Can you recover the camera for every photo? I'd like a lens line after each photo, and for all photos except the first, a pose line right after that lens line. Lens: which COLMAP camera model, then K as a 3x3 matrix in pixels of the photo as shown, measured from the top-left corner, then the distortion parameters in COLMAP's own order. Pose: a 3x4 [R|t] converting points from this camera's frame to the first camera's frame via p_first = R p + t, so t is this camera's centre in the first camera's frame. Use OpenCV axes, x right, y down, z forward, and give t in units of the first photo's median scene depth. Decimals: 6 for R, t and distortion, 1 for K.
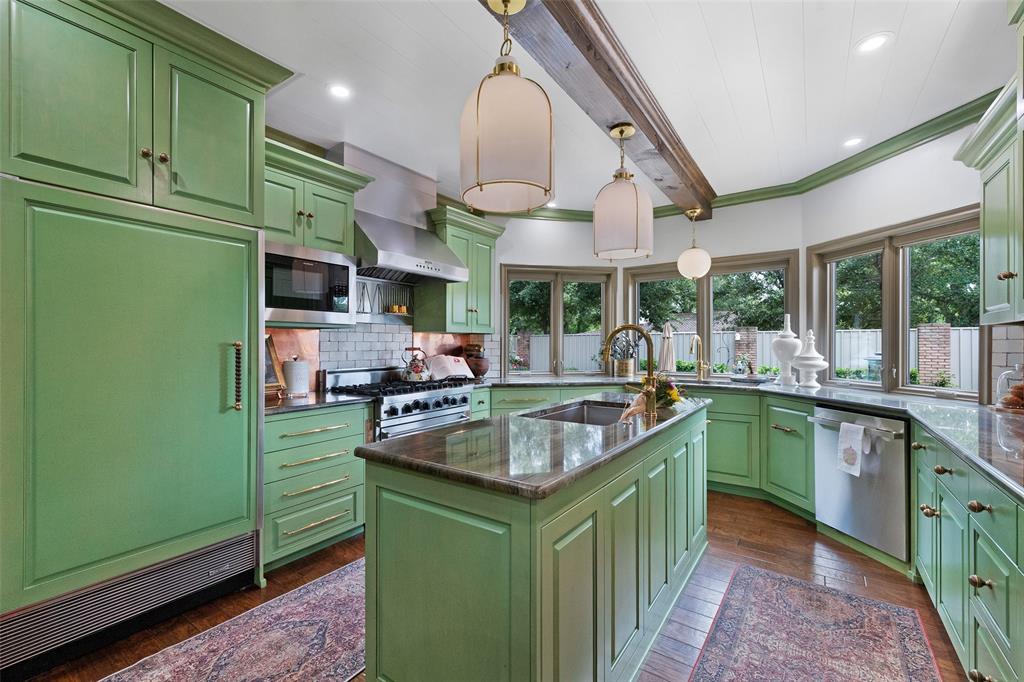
lens RADIAL K [[434.6, 0, 507.7], [0, 434.6, 342.0], [0, 0, 1]] dist [-0.000019, -0.000332]
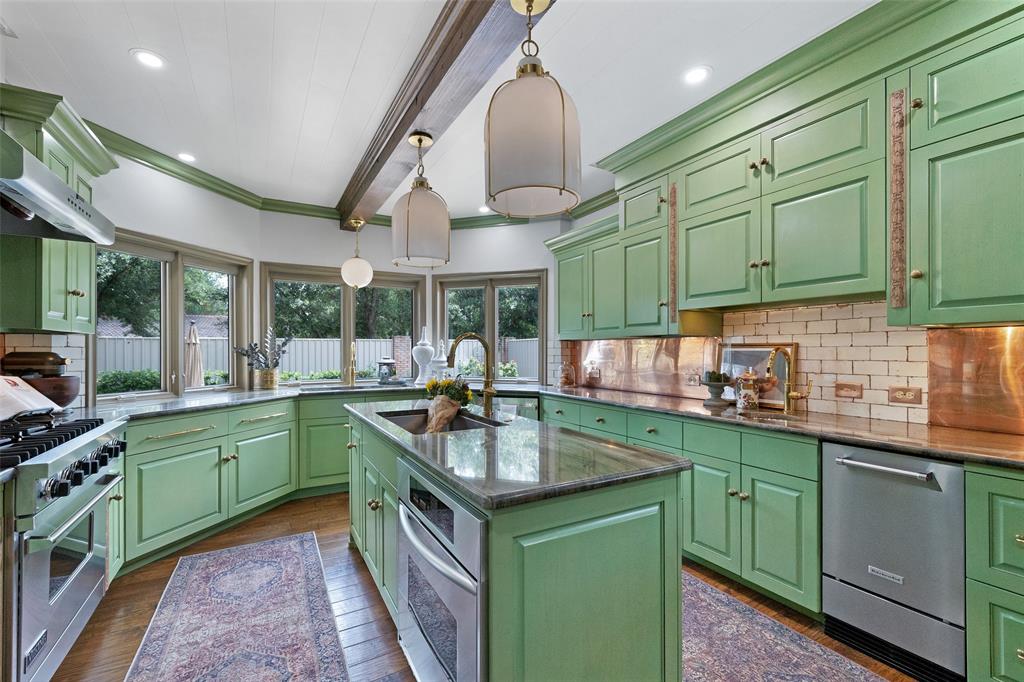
lens RADIAL K [[434.6, 0, 506.0], [0, 434.6, 347.0], [0, 0, 1]] dist [-0.000019, -0.000332]
pose [[0.432982, 0.006004, 0.901382, -0.352487], [-0.001797, 0.999982, -0.005797, 0.000914], [-0.901401, 0.000890, 0.432985, 0.242854]]
